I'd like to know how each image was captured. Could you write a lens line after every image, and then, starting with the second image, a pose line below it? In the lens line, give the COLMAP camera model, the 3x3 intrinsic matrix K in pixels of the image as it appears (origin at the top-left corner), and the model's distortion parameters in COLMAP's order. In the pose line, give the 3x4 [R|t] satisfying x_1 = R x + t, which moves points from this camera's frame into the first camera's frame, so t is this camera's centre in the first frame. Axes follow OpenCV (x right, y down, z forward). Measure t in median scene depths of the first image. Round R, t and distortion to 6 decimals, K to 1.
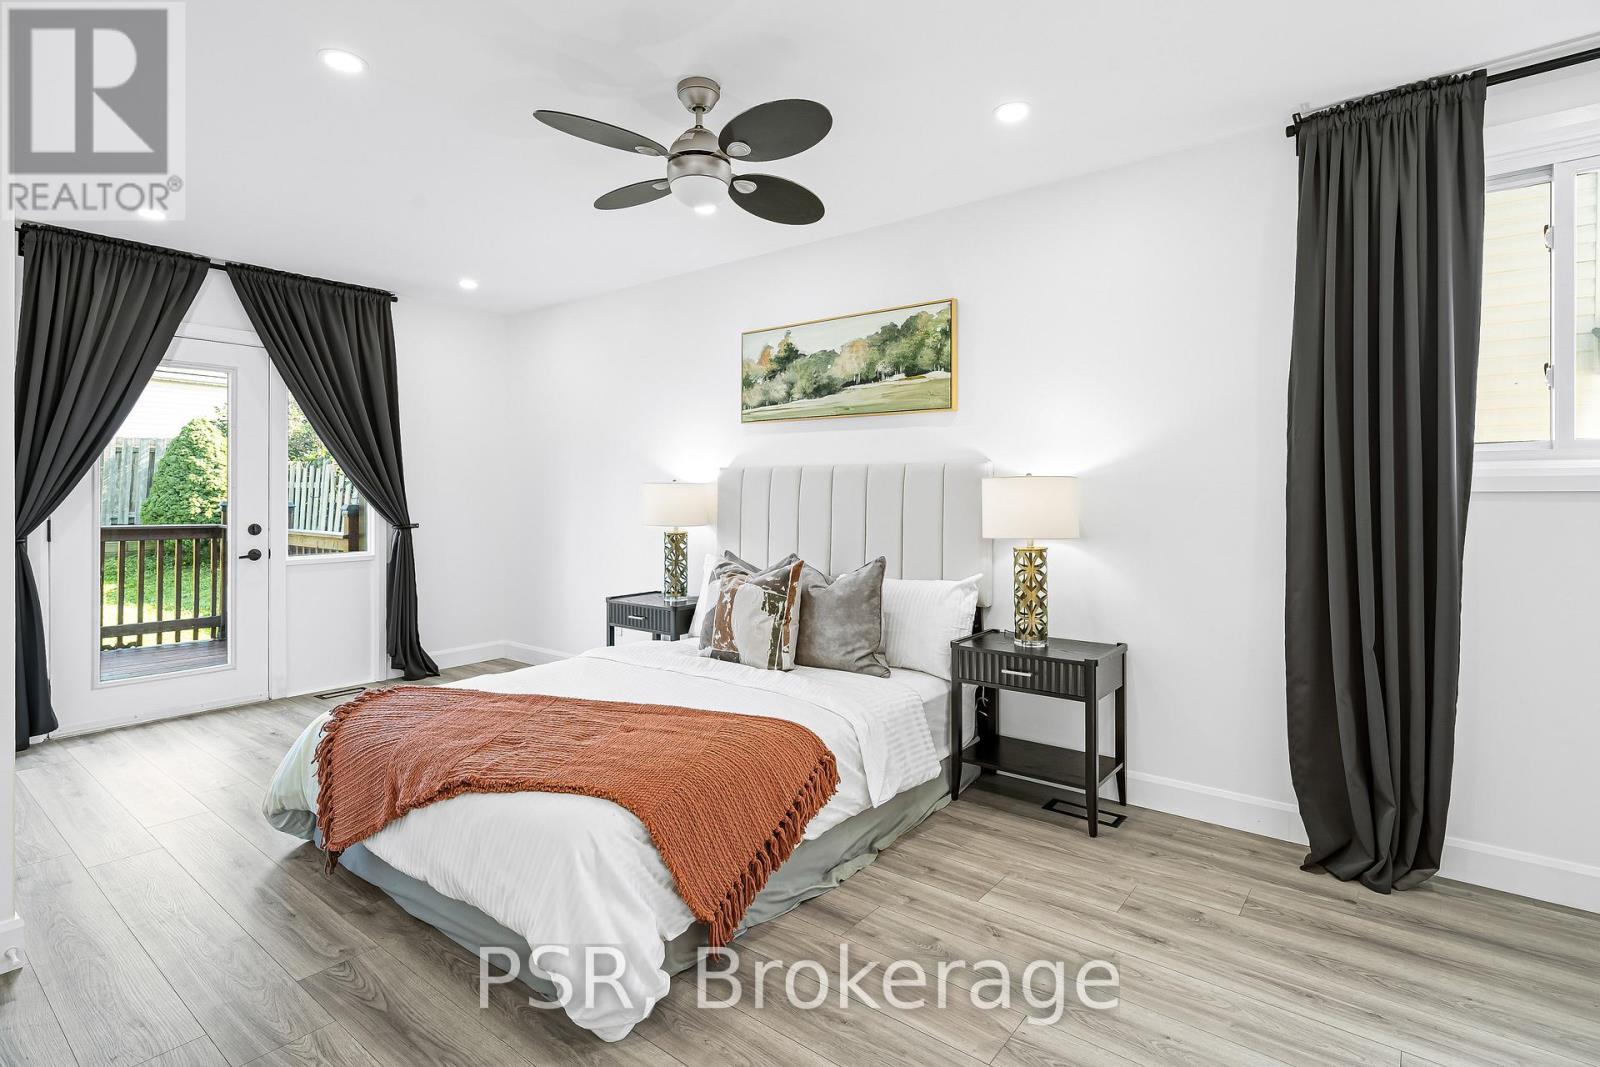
lens RADIAL K [[804.5, 0, 800.1], [0, 804.5, 491.9], [0, 0, 1]] dist [0.001977, 0.000388]
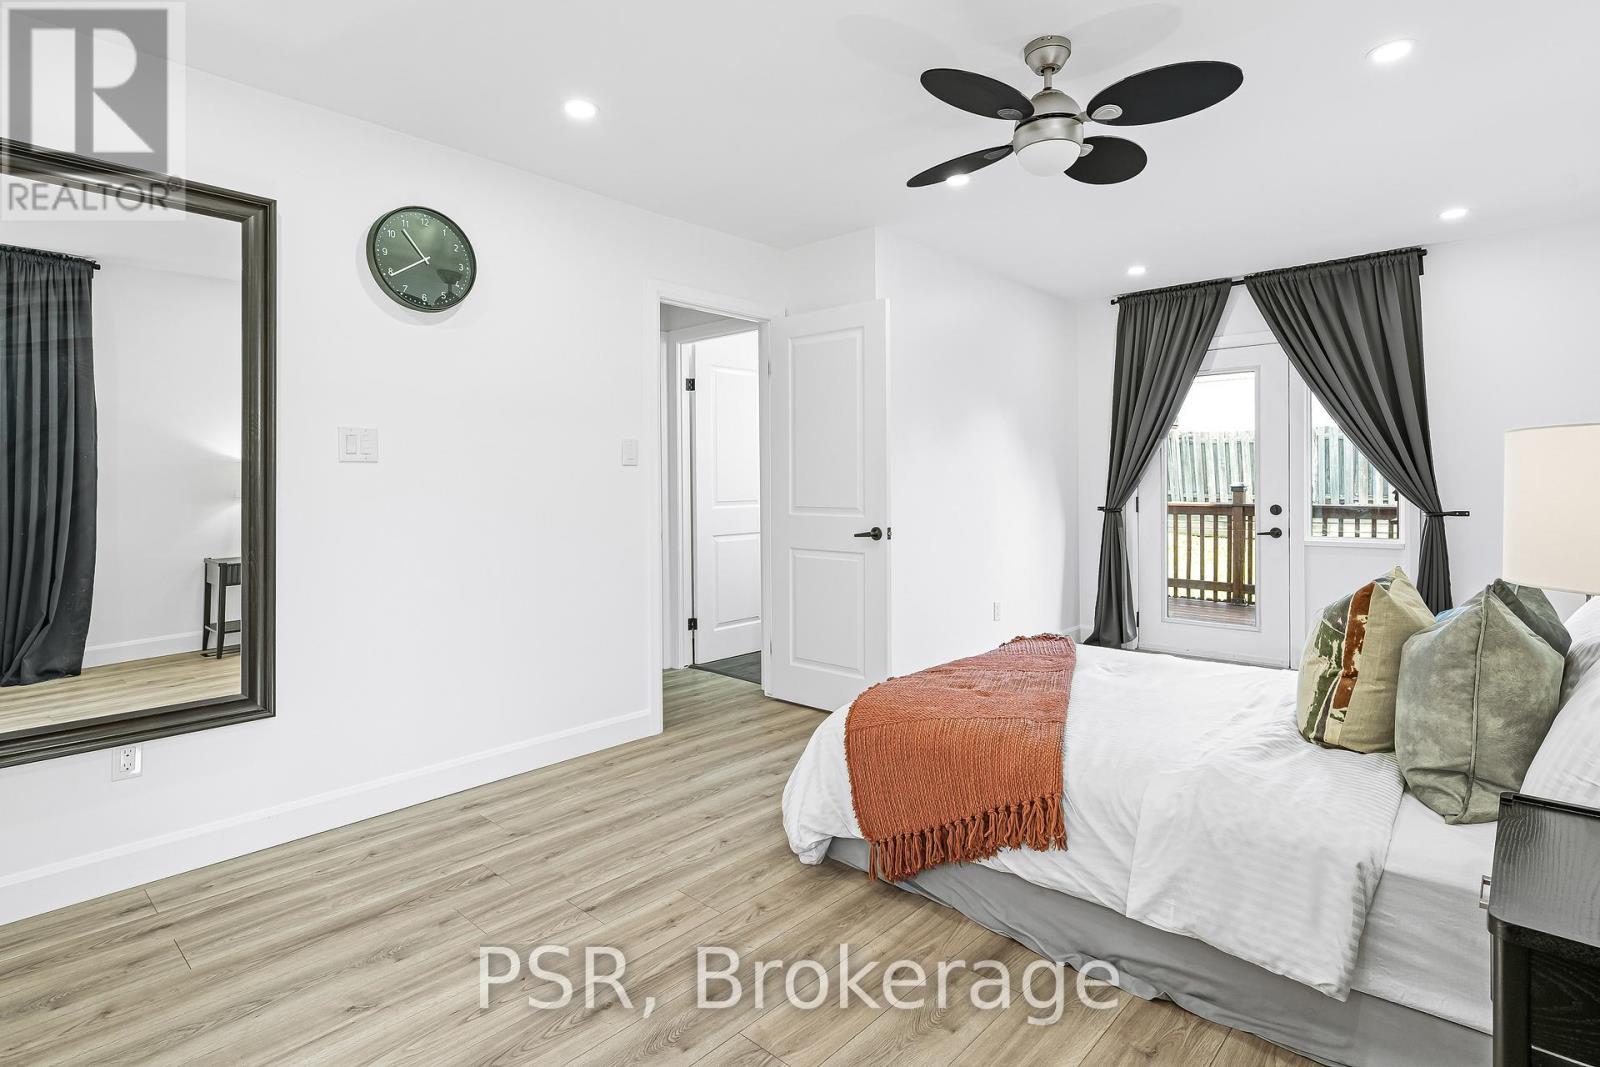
lens RADIAL K [[820.5, 0, 831.5], [0, 820.5, 483.0], [0, 0, 1]] dist [0.020759, 0.000179]
pose [[-0.045588, 0.000529, -0.998960, 0.507374], [0.013749, 0.999905, -0.000098, 0.002081], [0.998866, -0.013739, -0.045591, 0.471310]]
